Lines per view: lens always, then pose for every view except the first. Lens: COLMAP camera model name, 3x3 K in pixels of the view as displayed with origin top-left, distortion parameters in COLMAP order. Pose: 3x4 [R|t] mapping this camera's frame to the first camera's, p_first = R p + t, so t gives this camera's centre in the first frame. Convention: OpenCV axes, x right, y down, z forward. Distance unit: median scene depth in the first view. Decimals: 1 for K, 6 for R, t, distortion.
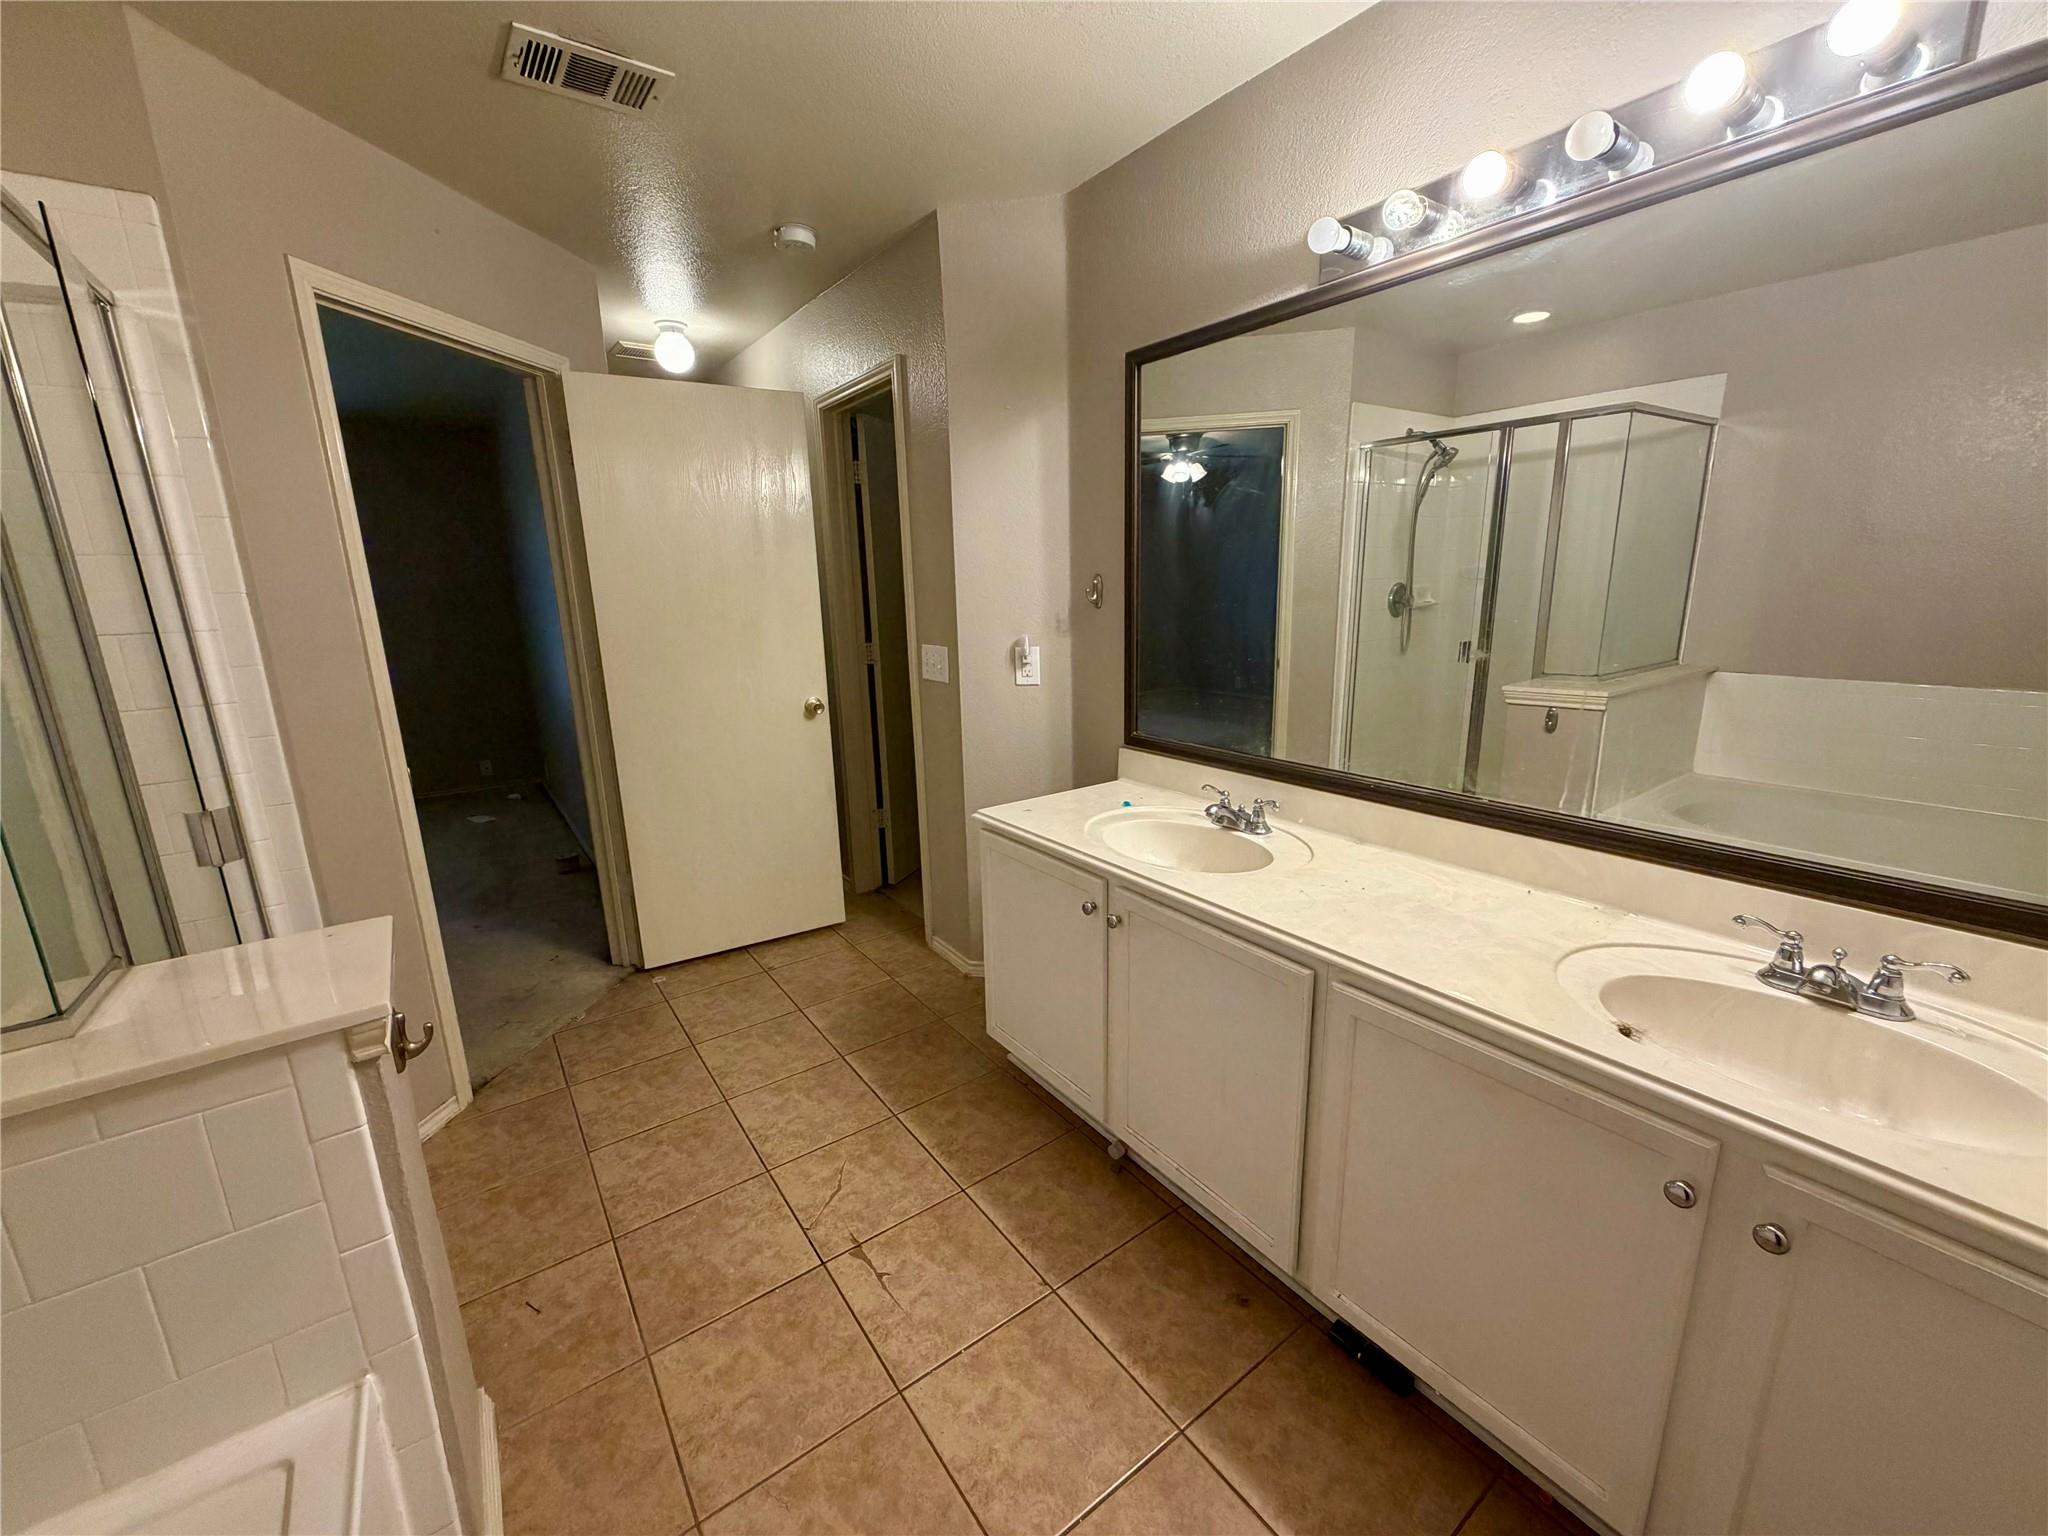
lens RADIAL K [[813.2, 0, 1024.0], [0, 813.2, 768.0], [0, 0, 1]] dist [0.001344, 0.000094]
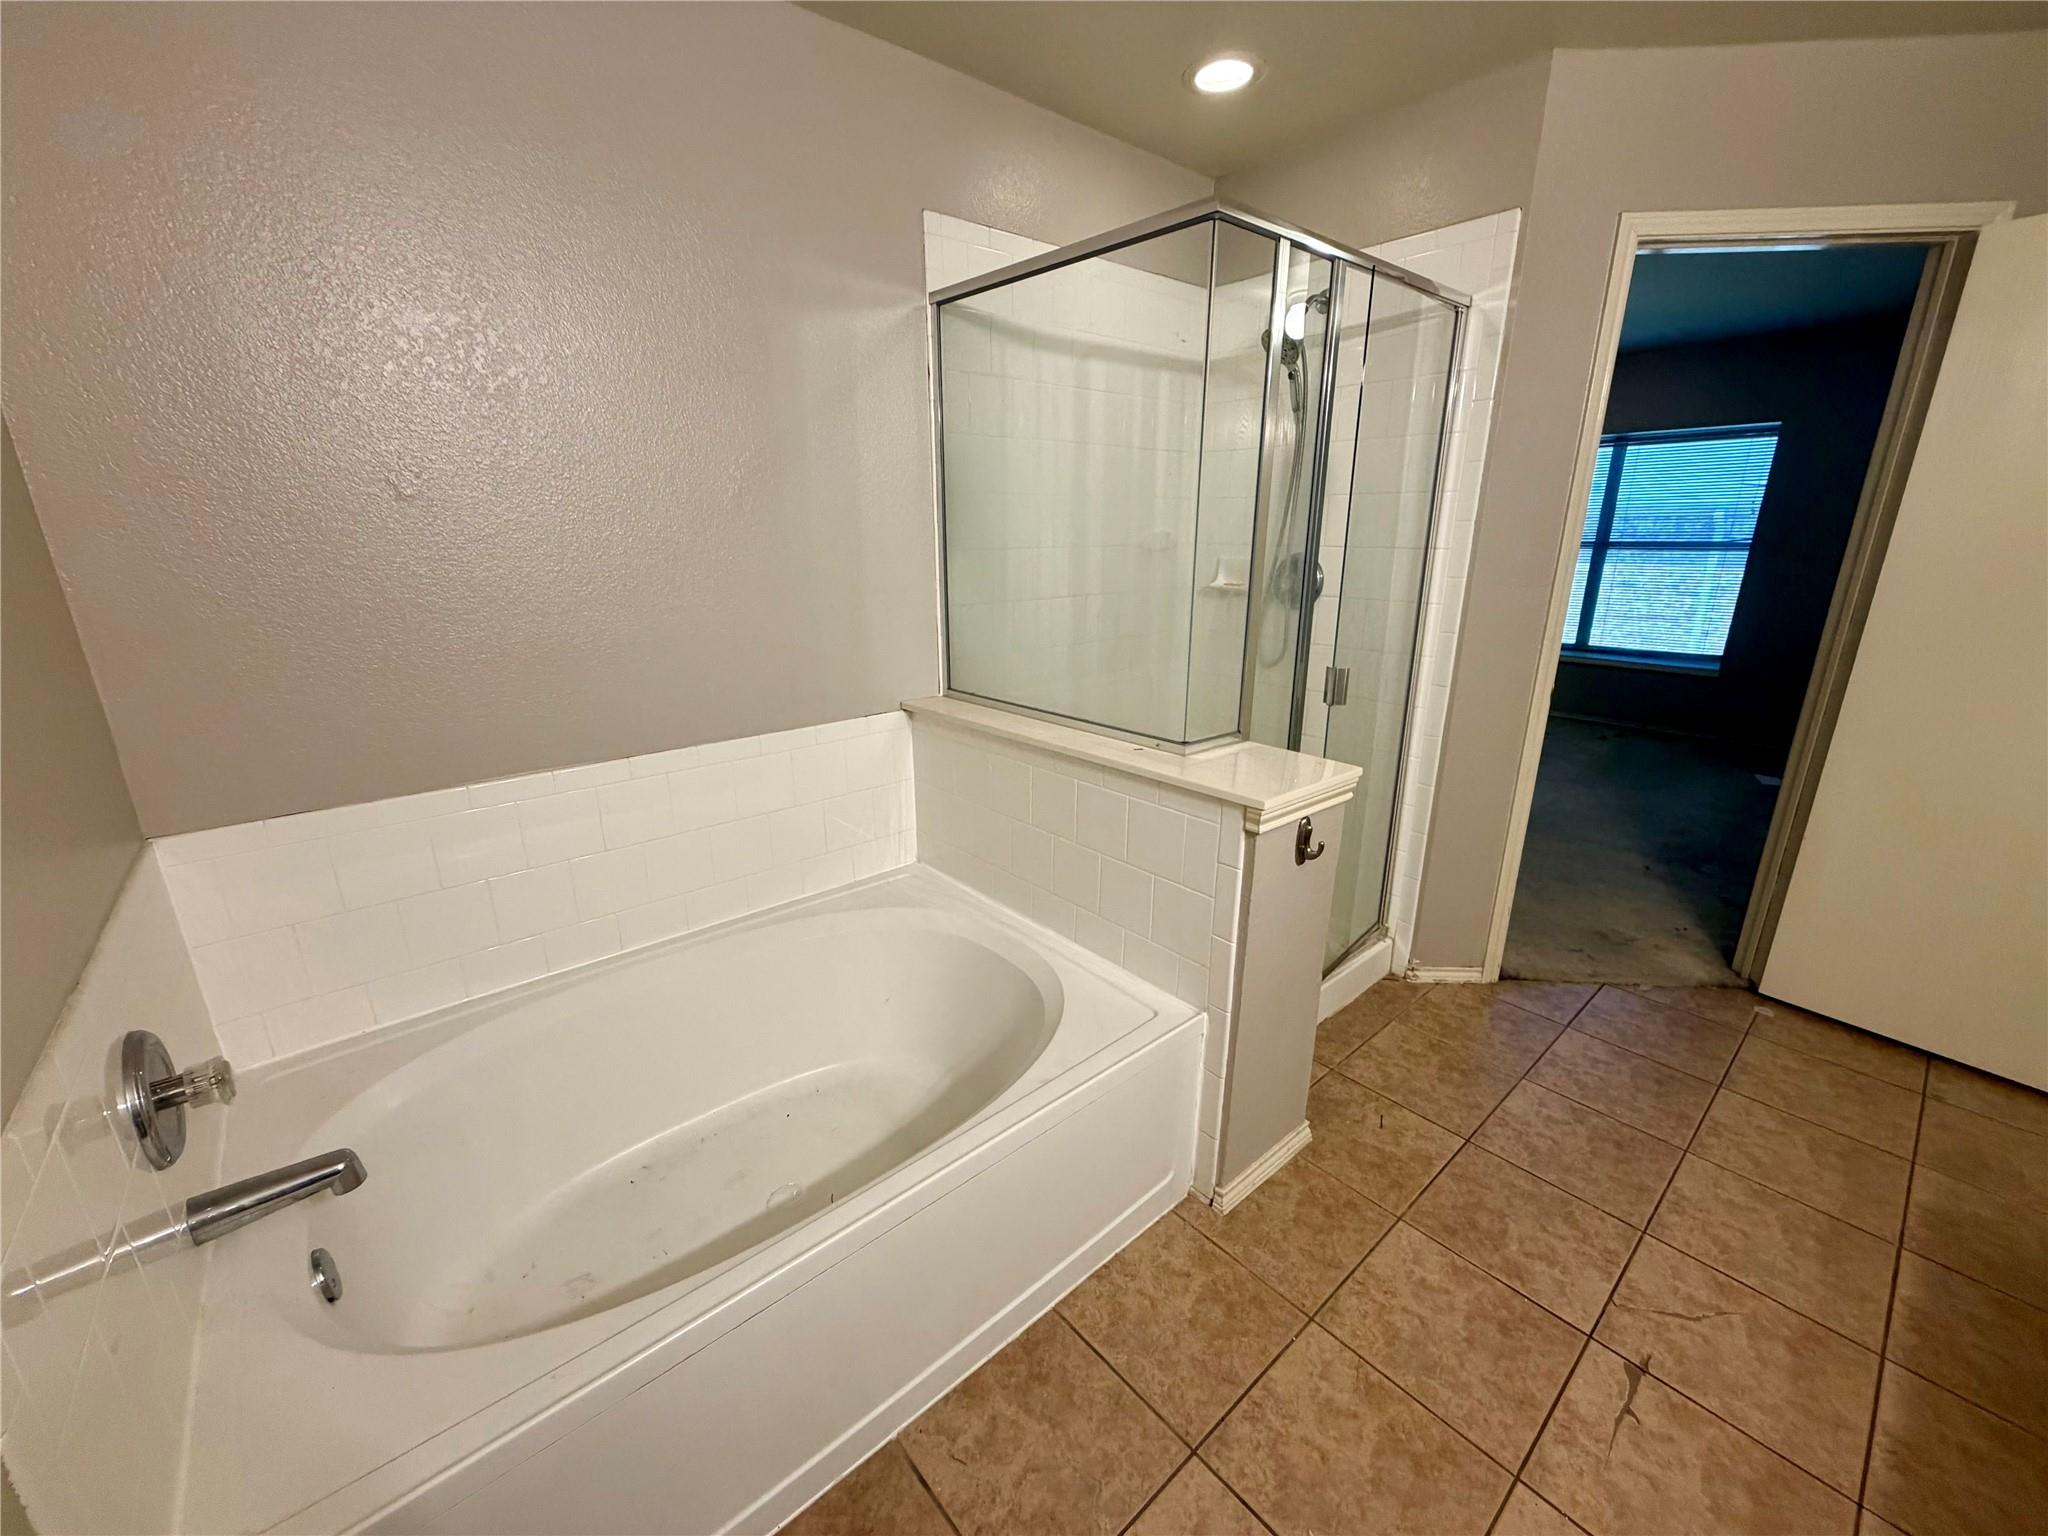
lens RADIAL K [[823.9, 0, 1028.3], [0, 823.9, 774.2], [0, 0, 1]] dist [0.000379, -0.000066]
pose [[0.088864, 0.314011, -0.945251, 0.338484], [-0.228285, 0.930165, 0.287538, -0.054209], [0.969530, 0.190235, 0.154343, 0.187155]]
